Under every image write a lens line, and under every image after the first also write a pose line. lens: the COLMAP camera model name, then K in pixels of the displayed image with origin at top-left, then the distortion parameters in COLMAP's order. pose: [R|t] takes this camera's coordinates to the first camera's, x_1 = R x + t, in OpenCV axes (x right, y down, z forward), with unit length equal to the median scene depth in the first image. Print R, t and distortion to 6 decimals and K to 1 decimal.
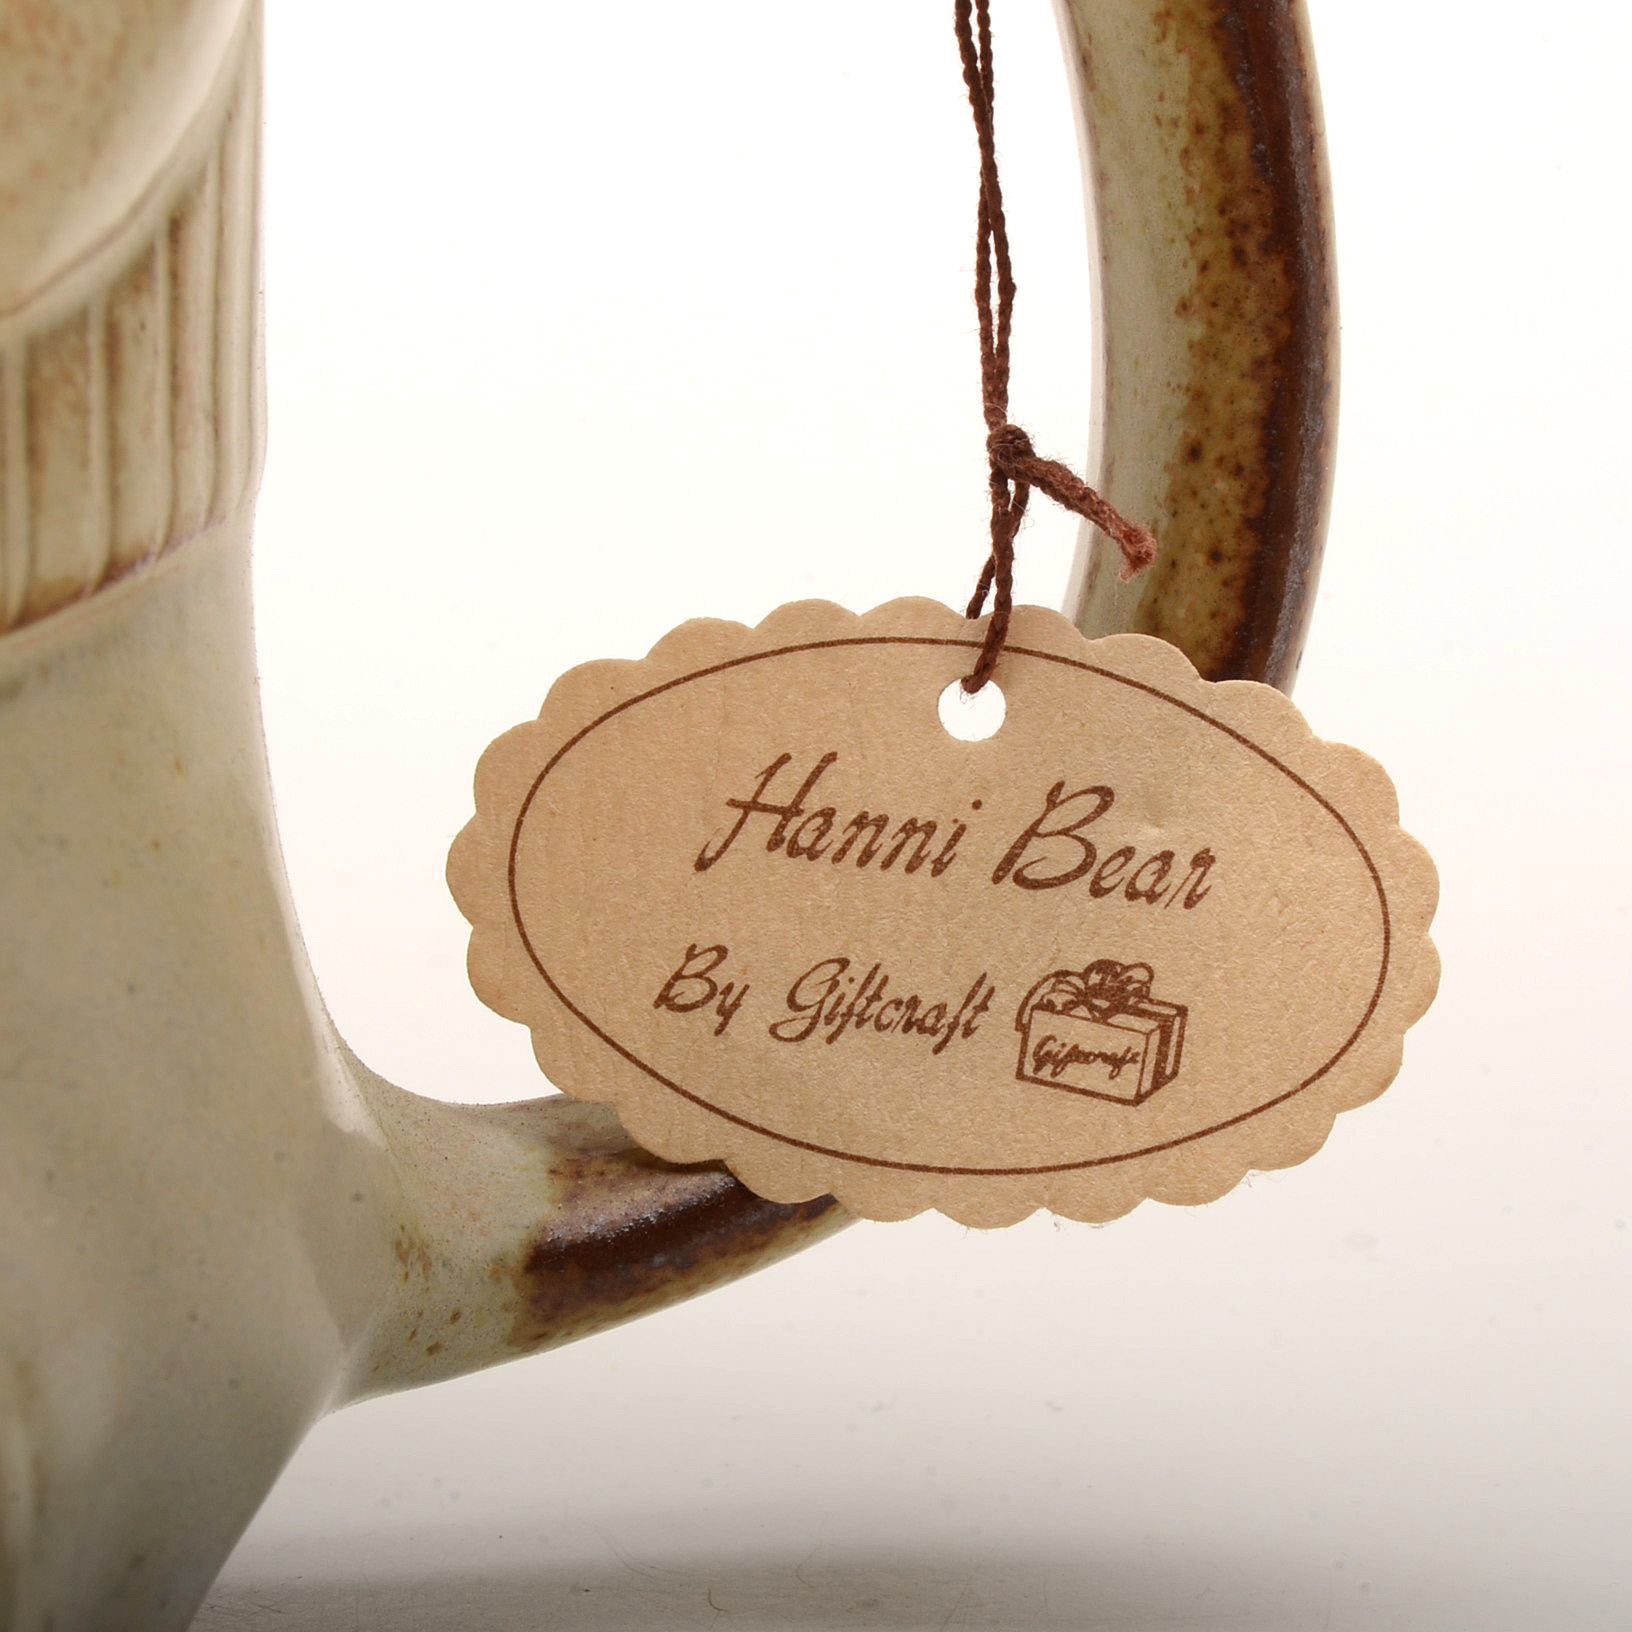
lens RADIAL K [[5452.1, 0, 815.0], [0, 5452.1, 816.8], [0, 0, 1]] dist [0.000192, 0.000000]
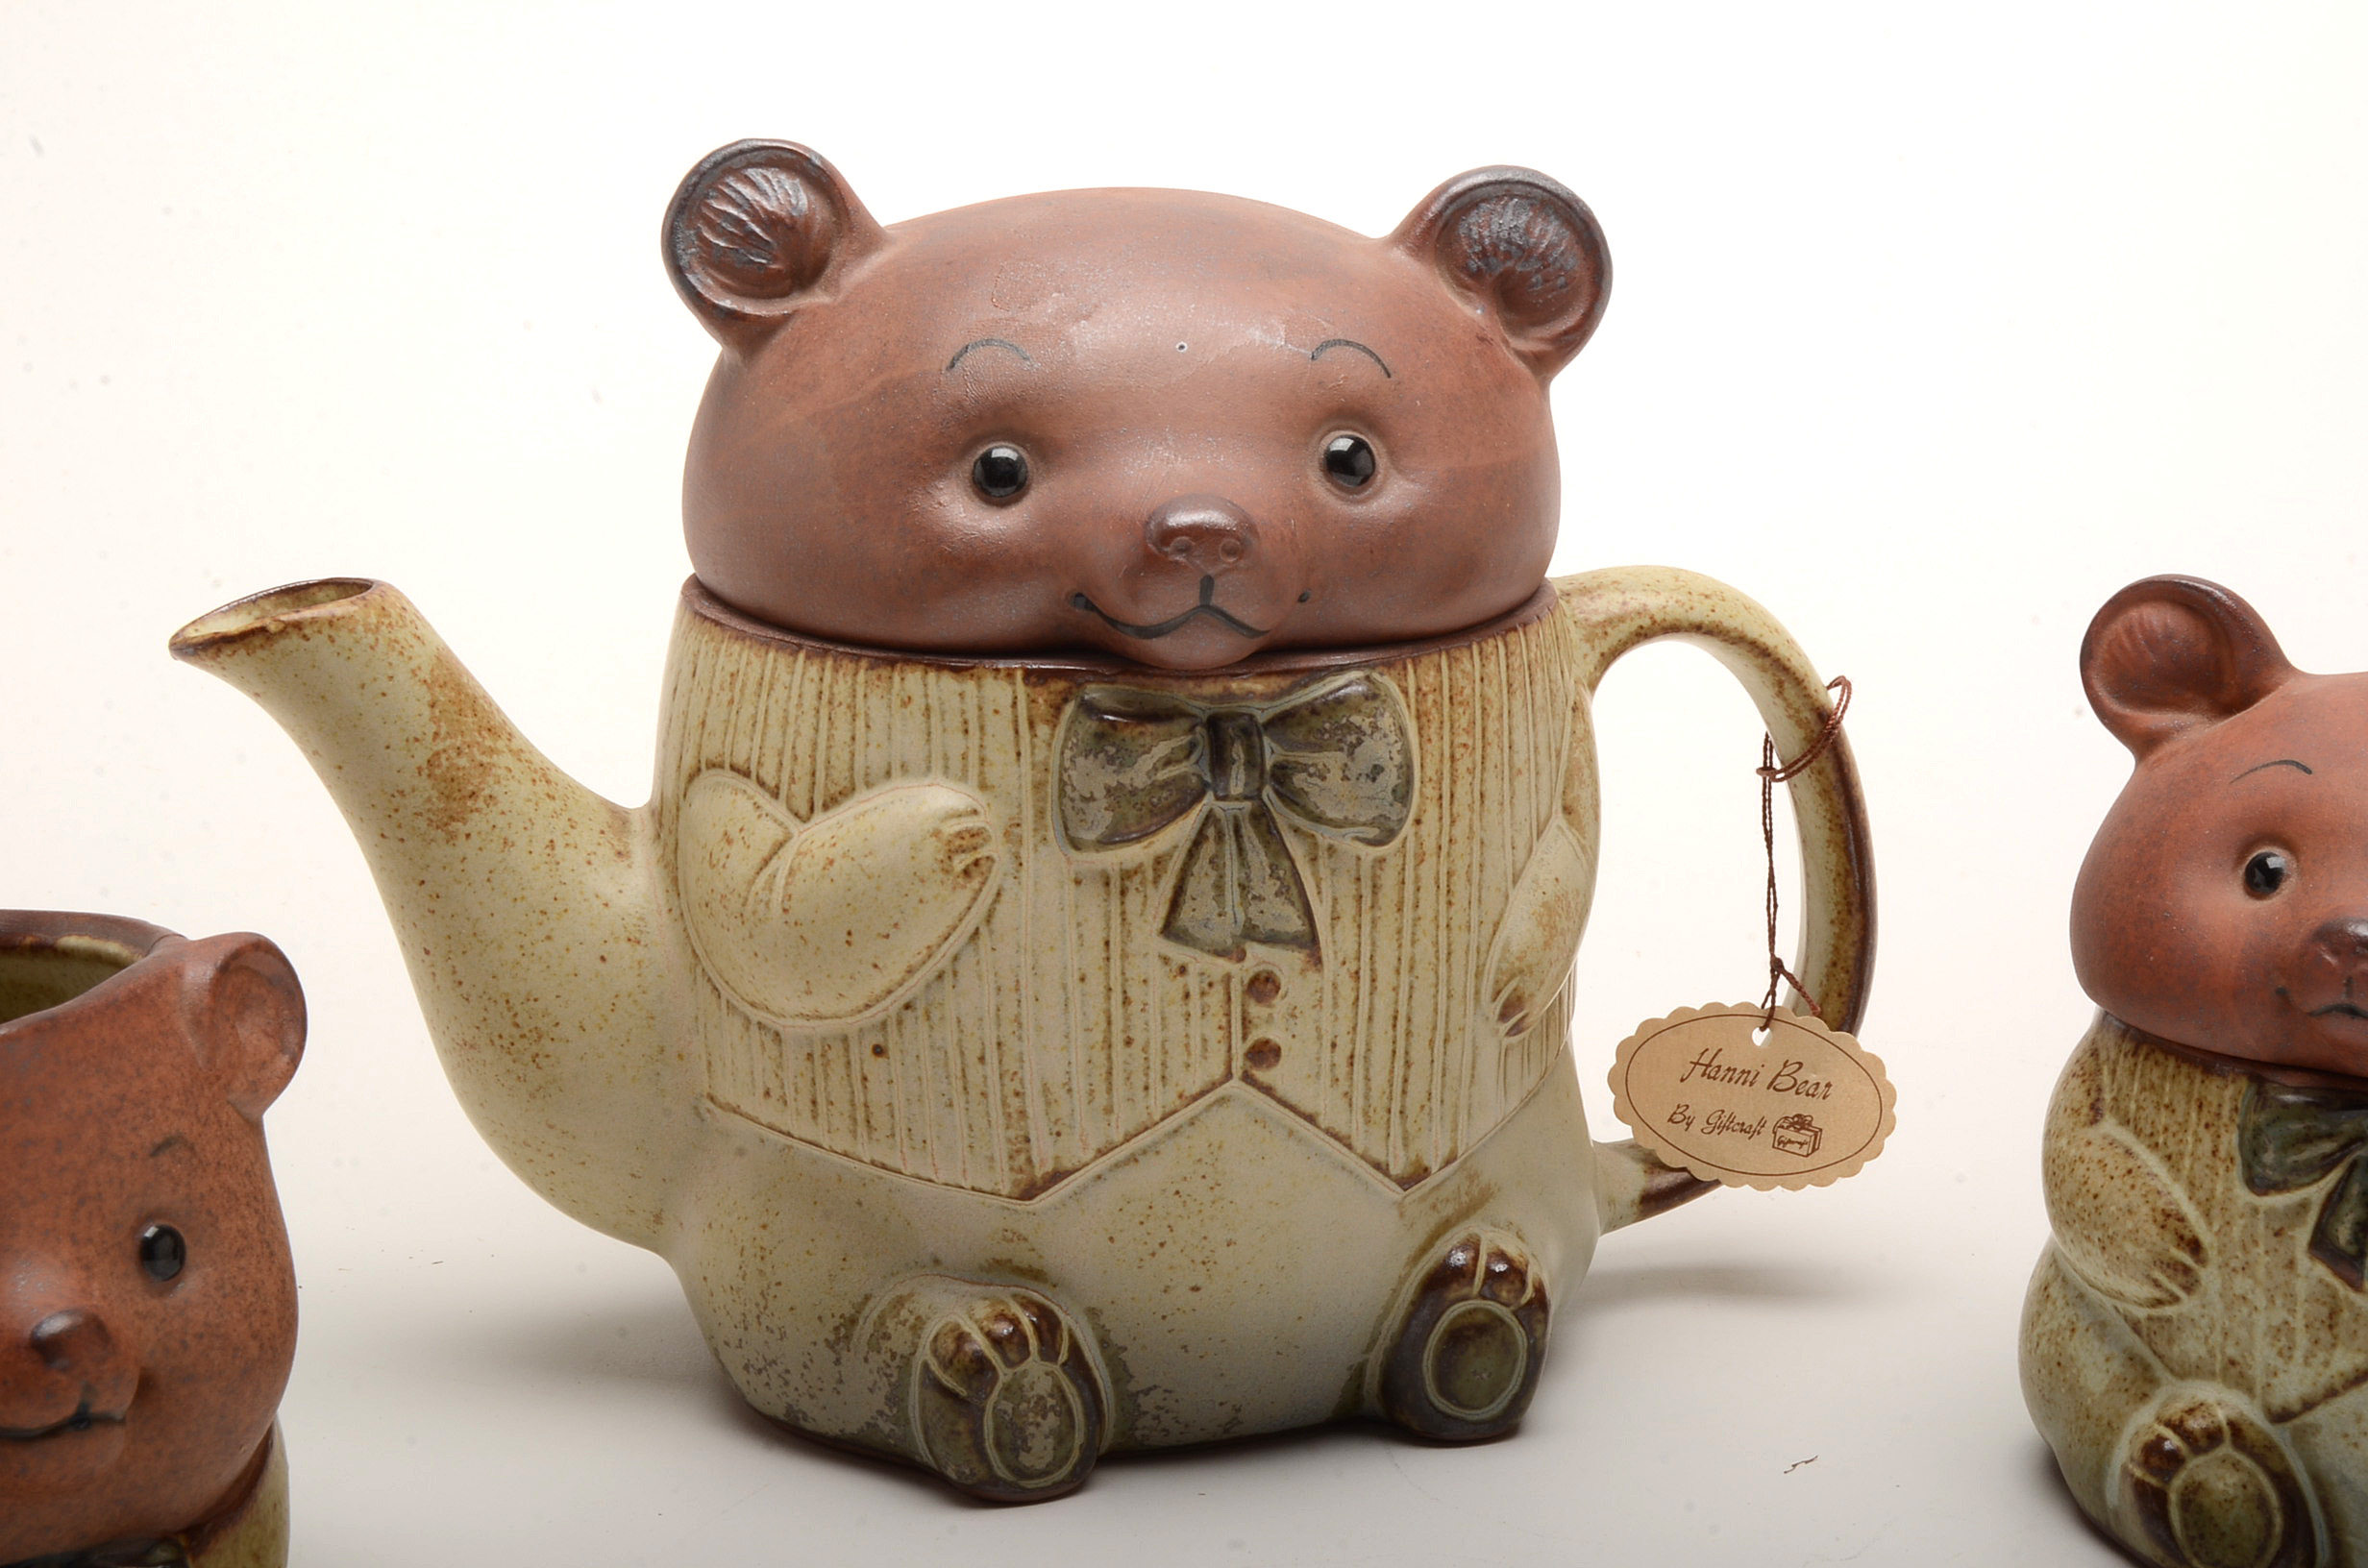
lens RADIAL K [[4035.1, 0, 1187.6], [0, 4035.1, 778.5], [0, 0, 1]] dist [-0.042591, 0.000000]
pose [[0.995194, 0.035374, -0.091313, -0.106093], [-0.035940, 0.999344, -0.004558, -0.159554], [0.091092, 0.007818, 0.995812, -1.572939]]
